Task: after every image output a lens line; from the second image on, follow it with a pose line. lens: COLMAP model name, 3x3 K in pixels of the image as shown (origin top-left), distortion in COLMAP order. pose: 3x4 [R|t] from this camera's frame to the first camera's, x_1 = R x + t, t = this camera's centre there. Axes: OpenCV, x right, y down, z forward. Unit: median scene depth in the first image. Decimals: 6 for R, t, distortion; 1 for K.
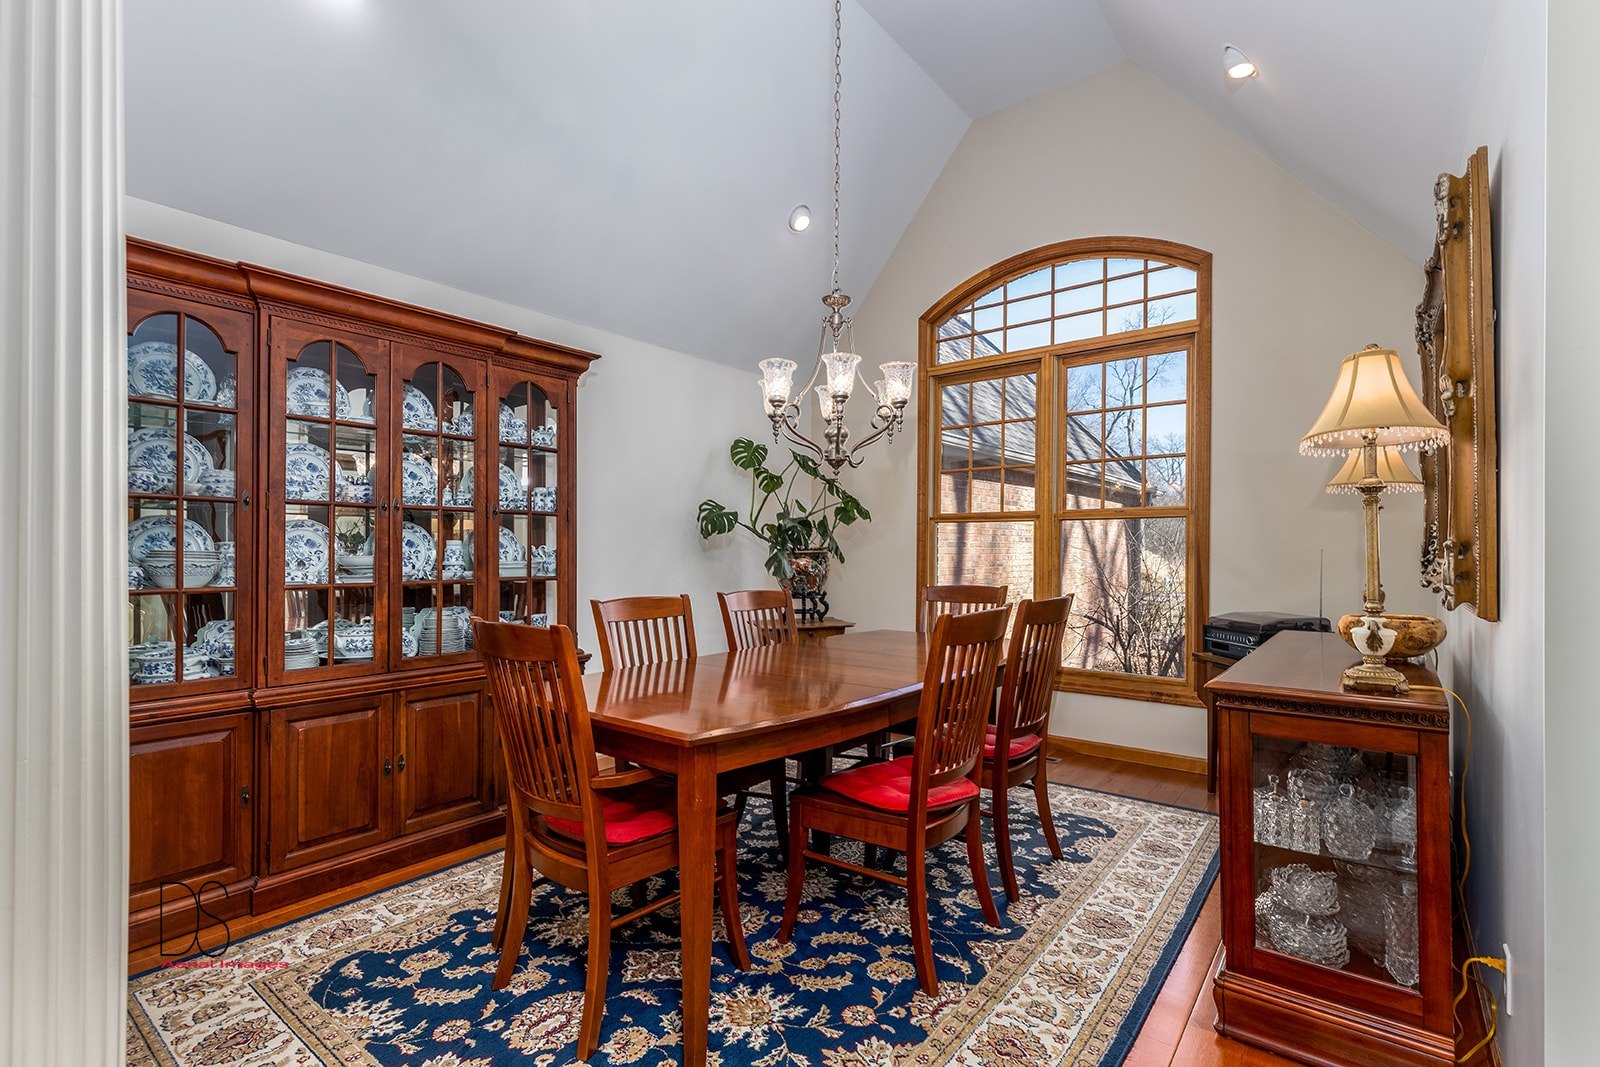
lens RADIAL K [[731.7, 0, 816.6], [0, 731.7, 547.2], [0, 0, 1]] dist [0.001261, 0.000549]
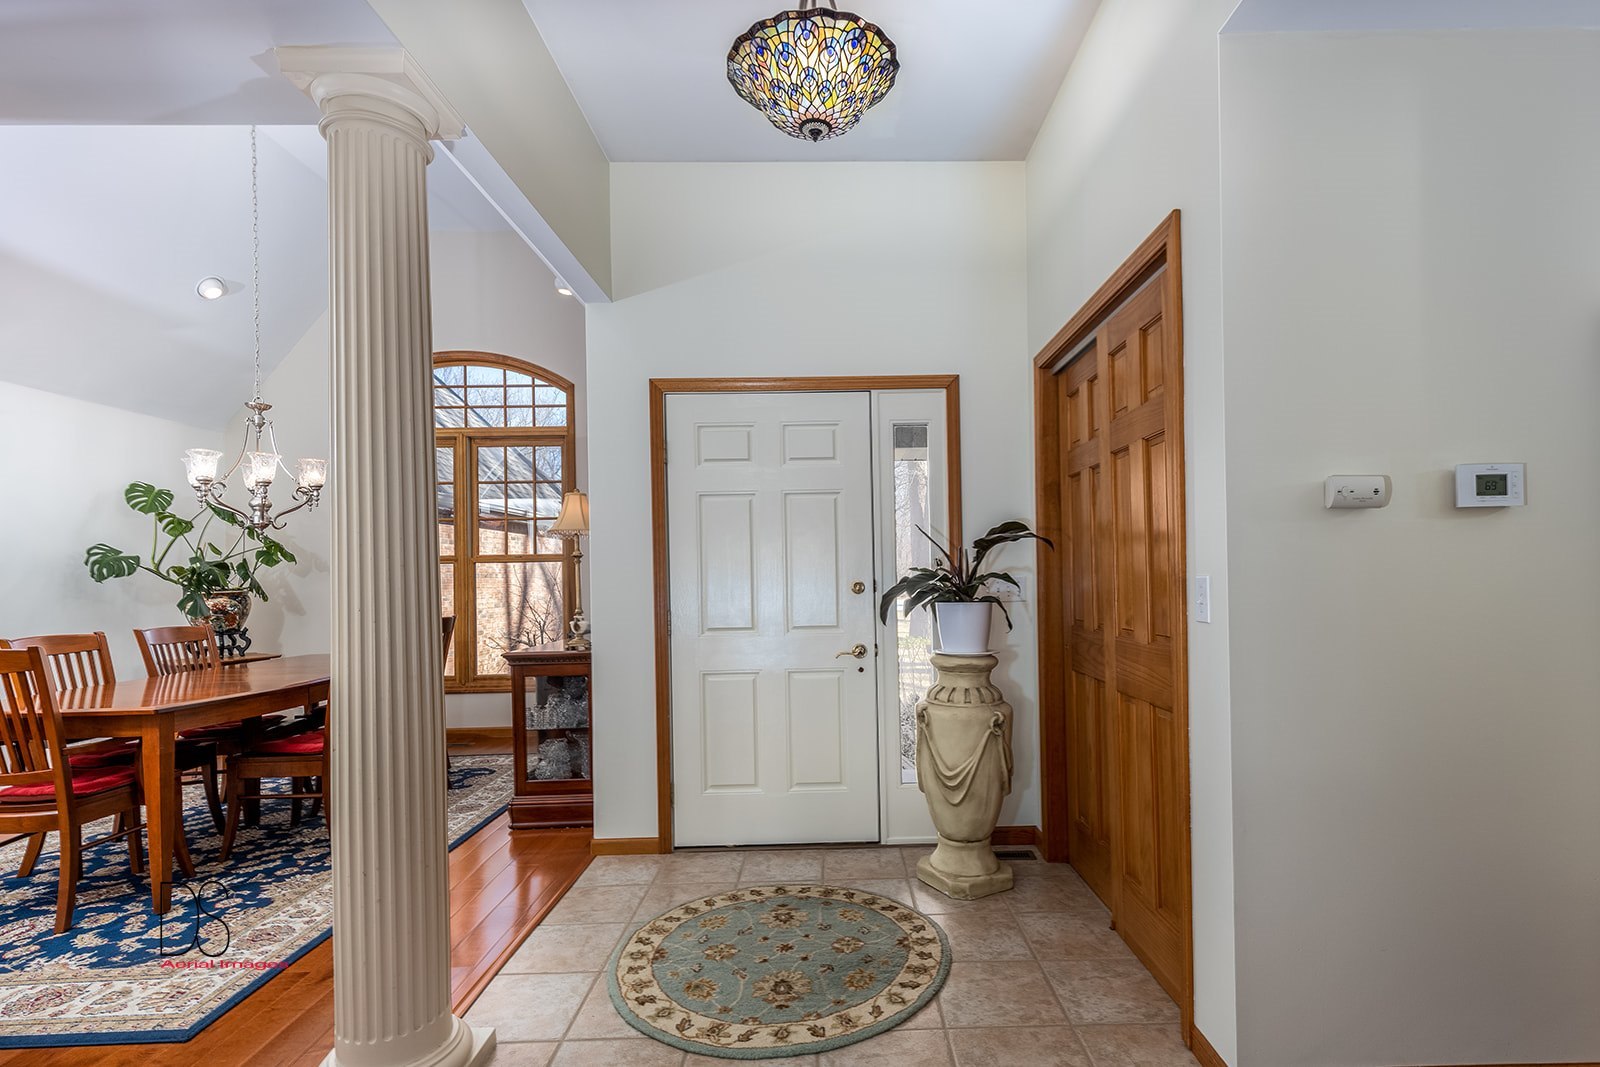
lens RADIAL K [[771.2, 0, 848.6], [0, 771.2, 575.0], [0, 0, 1]] dist [0.000938, 0.000627]
pose [[0.773077, -0.014495, 0.634146, -0.025754], [0.016550, 0.999859, 0.002679, -0.007565], [-0.634096, 0.008424, 0.773208, -0.517933]]
